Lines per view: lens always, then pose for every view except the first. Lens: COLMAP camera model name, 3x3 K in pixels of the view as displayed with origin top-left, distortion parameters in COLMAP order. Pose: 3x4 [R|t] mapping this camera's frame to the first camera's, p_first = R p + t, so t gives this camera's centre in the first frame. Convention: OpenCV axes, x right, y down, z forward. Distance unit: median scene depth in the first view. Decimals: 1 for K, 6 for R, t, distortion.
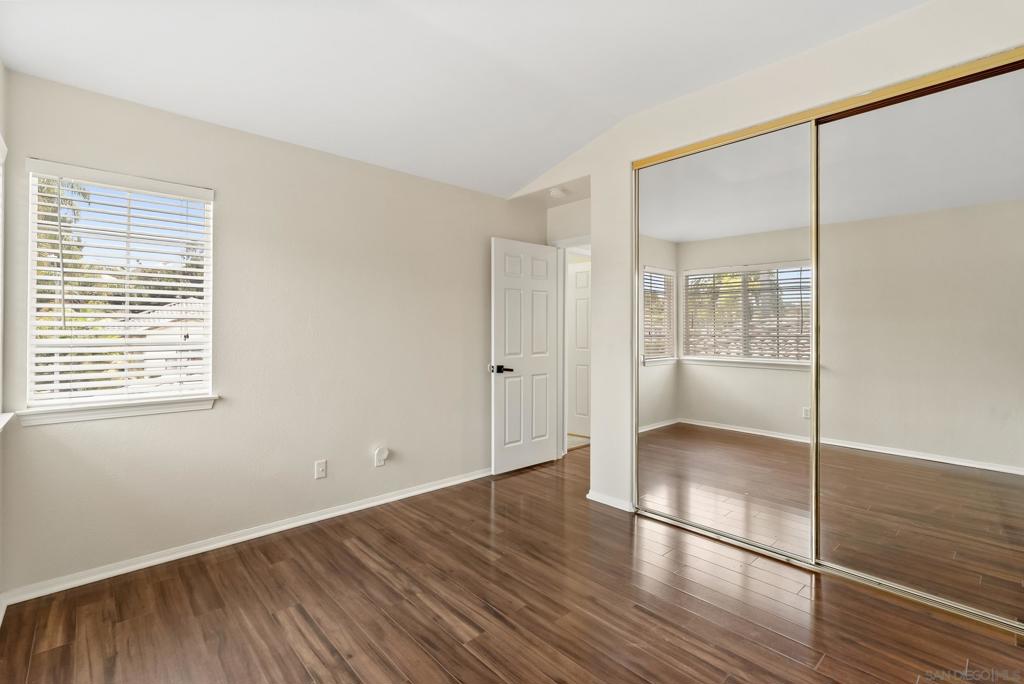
lens RADIAL K [[461.9, 0, 508.7], [0, 461.9, 336.2], [0, 0, 1]] dist [-0.004070, 0.000711]
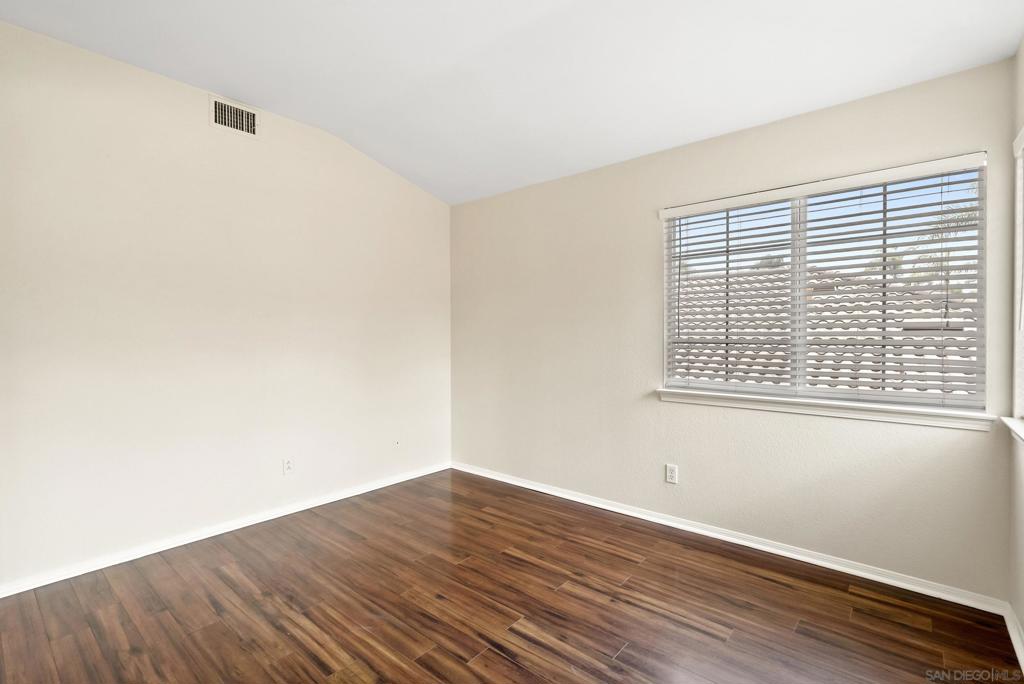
lens RADIAL K [[461.9, 0, 509.2], [0, 461.9, 341.4], [0, 0, 1]] dist [-0.004070, 0.000711]
pose [[-0.992154, 0.003313, -0.124980, 0.068958], [0.001443, 0.999886, 0.015046, -0.008785], [0.125015, 0.014747, -0.992045, 1.964749]]
